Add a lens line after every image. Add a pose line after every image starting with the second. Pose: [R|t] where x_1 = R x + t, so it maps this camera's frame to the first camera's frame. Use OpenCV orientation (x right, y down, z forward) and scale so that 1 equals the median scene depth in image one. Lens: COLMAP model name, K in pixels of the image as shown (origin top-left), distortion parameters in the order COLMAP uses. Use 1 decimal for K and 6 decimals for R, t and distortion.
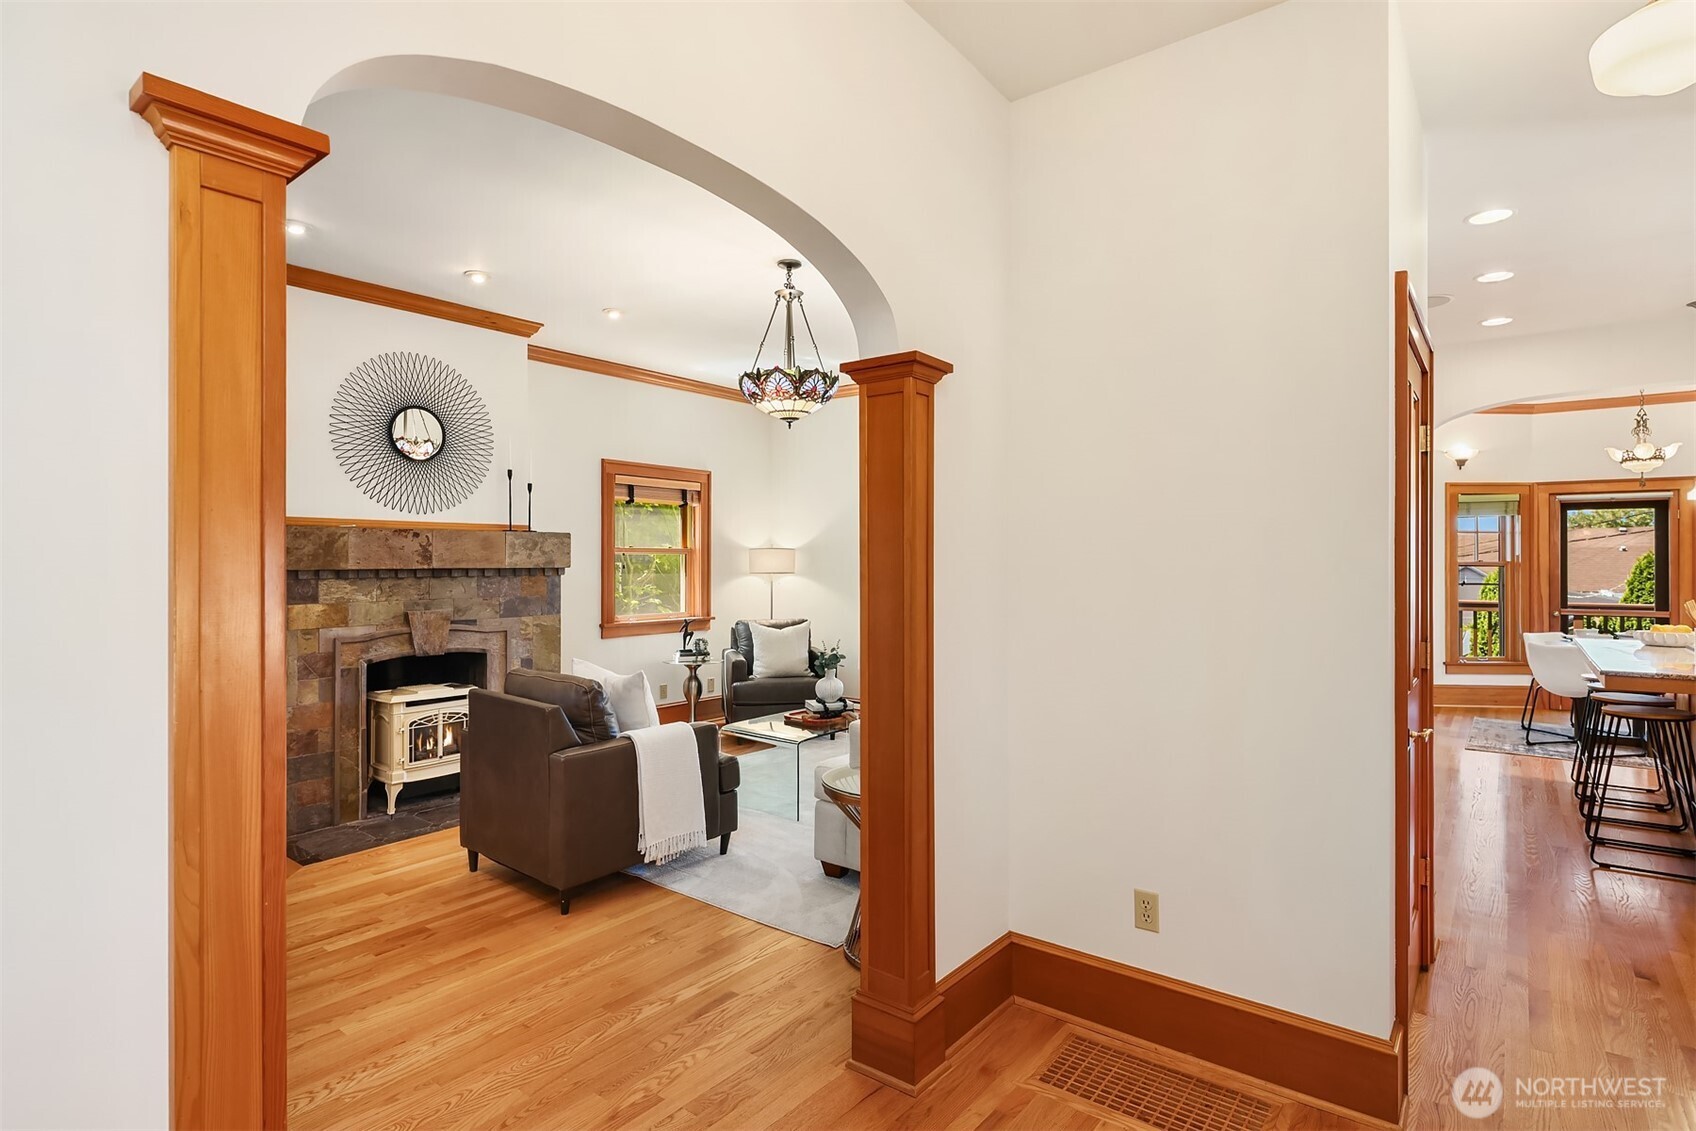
lens RADIAL K [[829.5, 0, 836.9], [0, 829.5, 556.4], [0, 0, 1]] dist [0.006083, -0.004532]
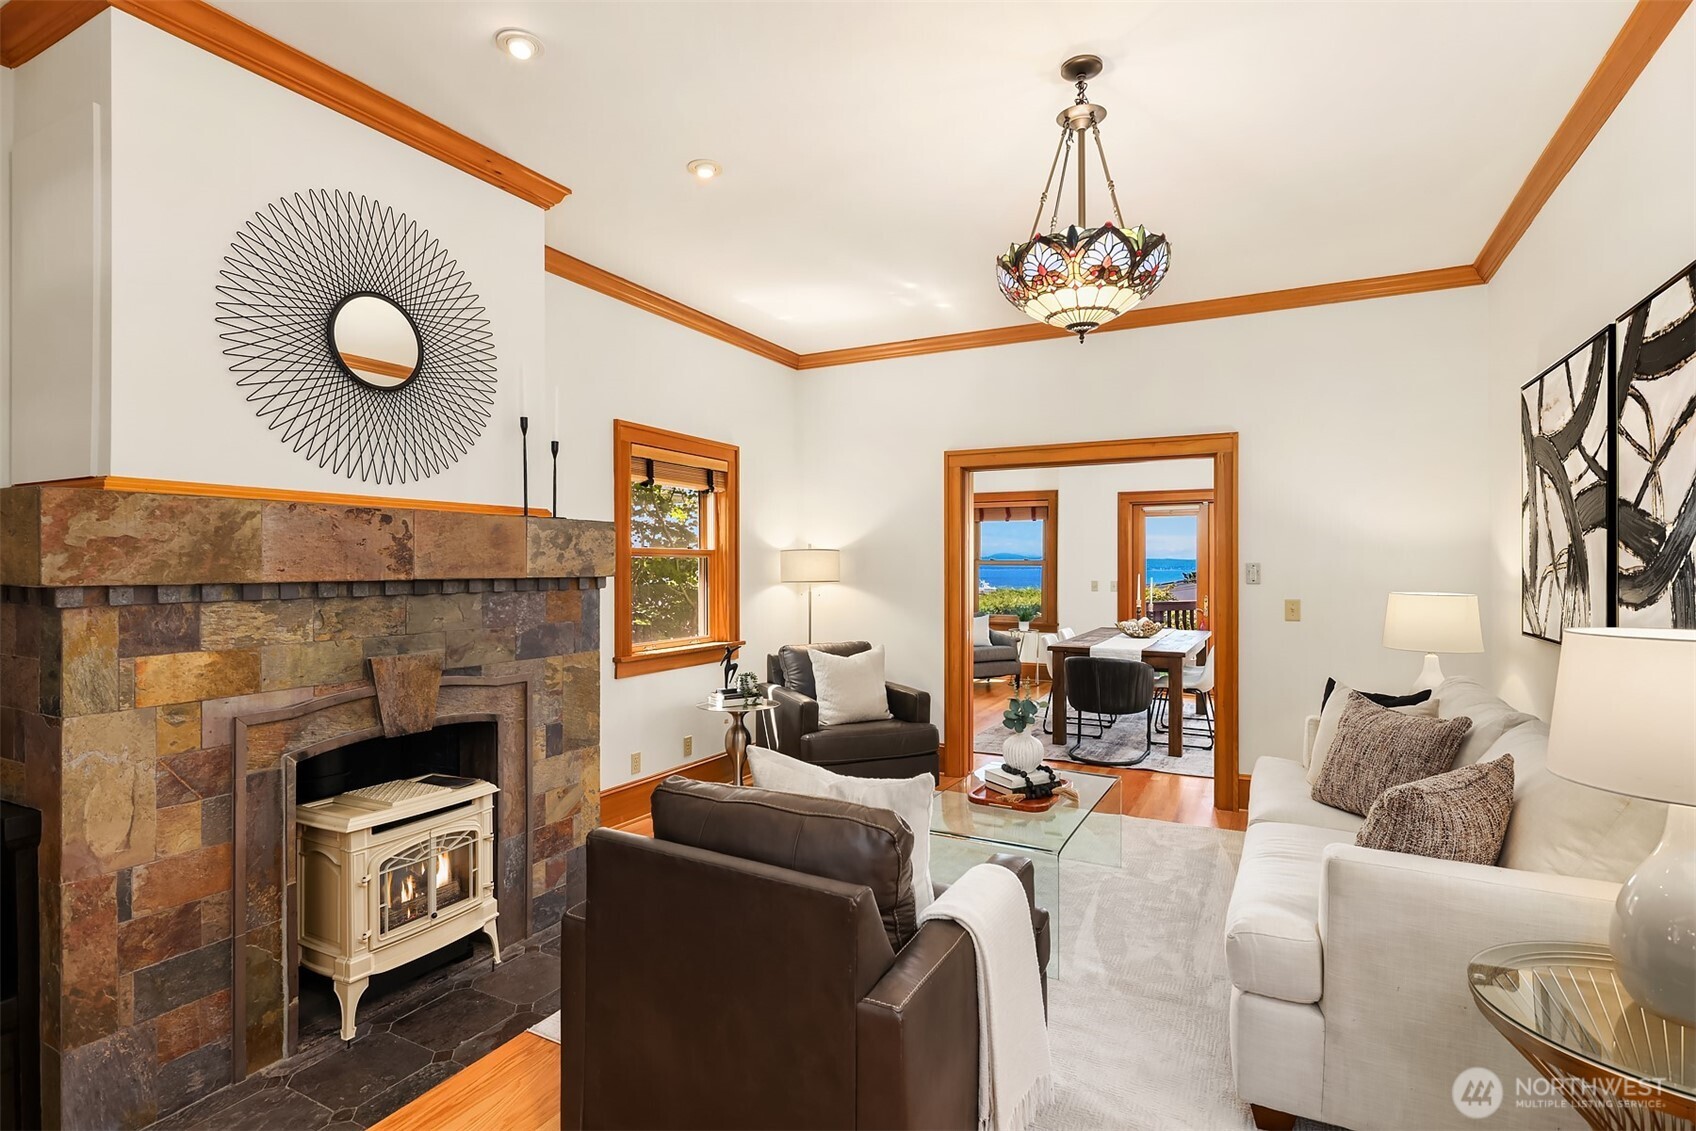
lens RADIAL K [[829.5, 0, 856.9], [0, 829.5, 565.7], [0, 0, 1]] dist [0.006083, -0.004532]
pose [[0.983580, -0.004265, 0.180424, -0.299900], [0.003769, 0.999988, 0.003095, 0.004713], [-0.180435, -0.002364, 0.983584, 0.401718]]
